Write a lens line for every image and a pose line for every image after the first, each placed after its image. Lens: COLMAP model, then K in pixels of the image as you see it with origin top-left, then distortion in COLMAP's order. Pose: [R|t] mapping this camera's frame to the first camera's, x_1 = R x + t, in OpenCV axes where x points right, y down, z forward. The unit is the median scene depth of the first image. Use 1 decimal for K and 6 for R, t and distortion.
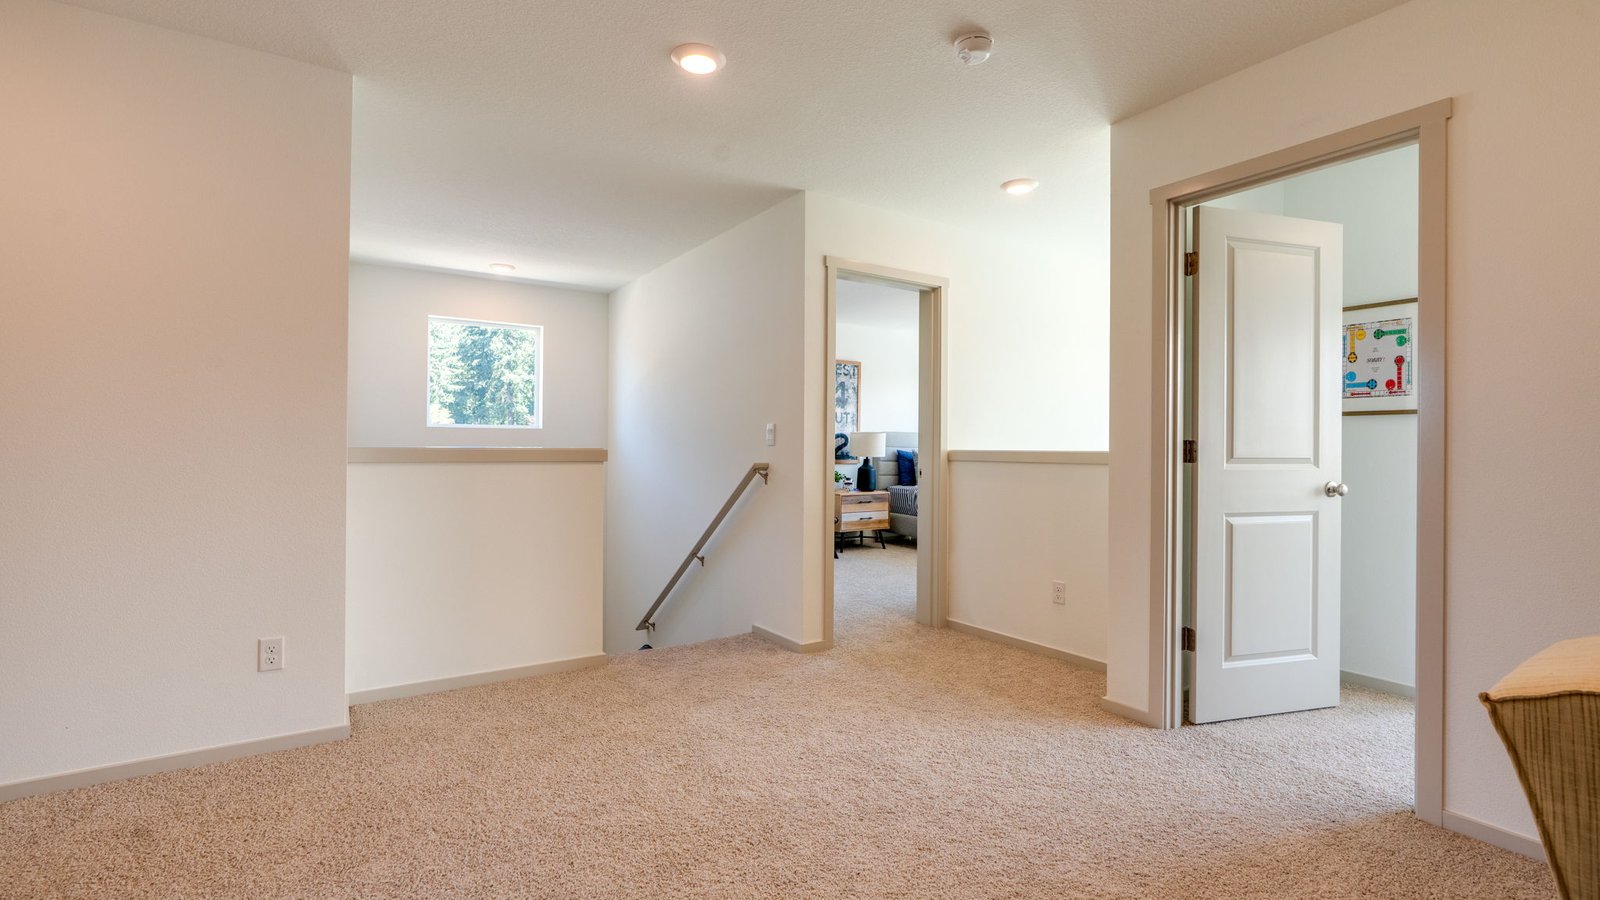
lens RADIAL K [[724.4, 0, 799.4], [0, 724.4, 447.0], [0, 0, 1]] dist [-0.015844, -0.000009]
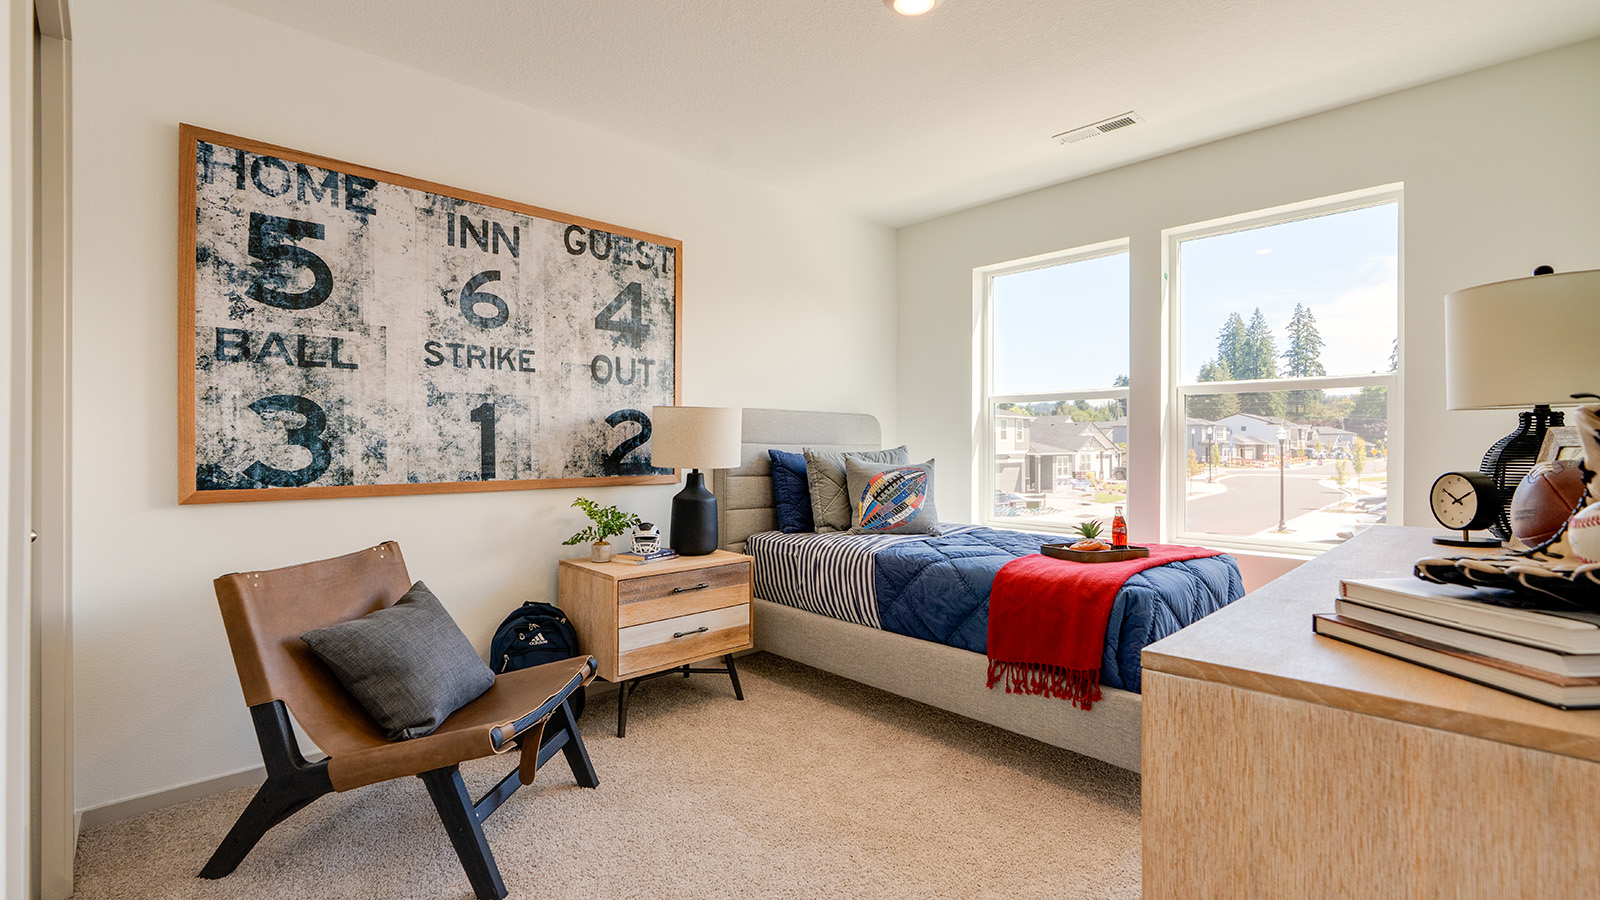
lens RADIAL K [[667.8, 0, 799.0], [0, 667.8, 444.6], [0, 0, 1]] dist [0.000037, 0.000000]
pose [[0.982396, -0.007695, 0.186649, 0.079520], [0.006987, 0.999966, 0.004451, -0.000641], [-0.186677, -0.003068, 0.982417, 0.617477]]
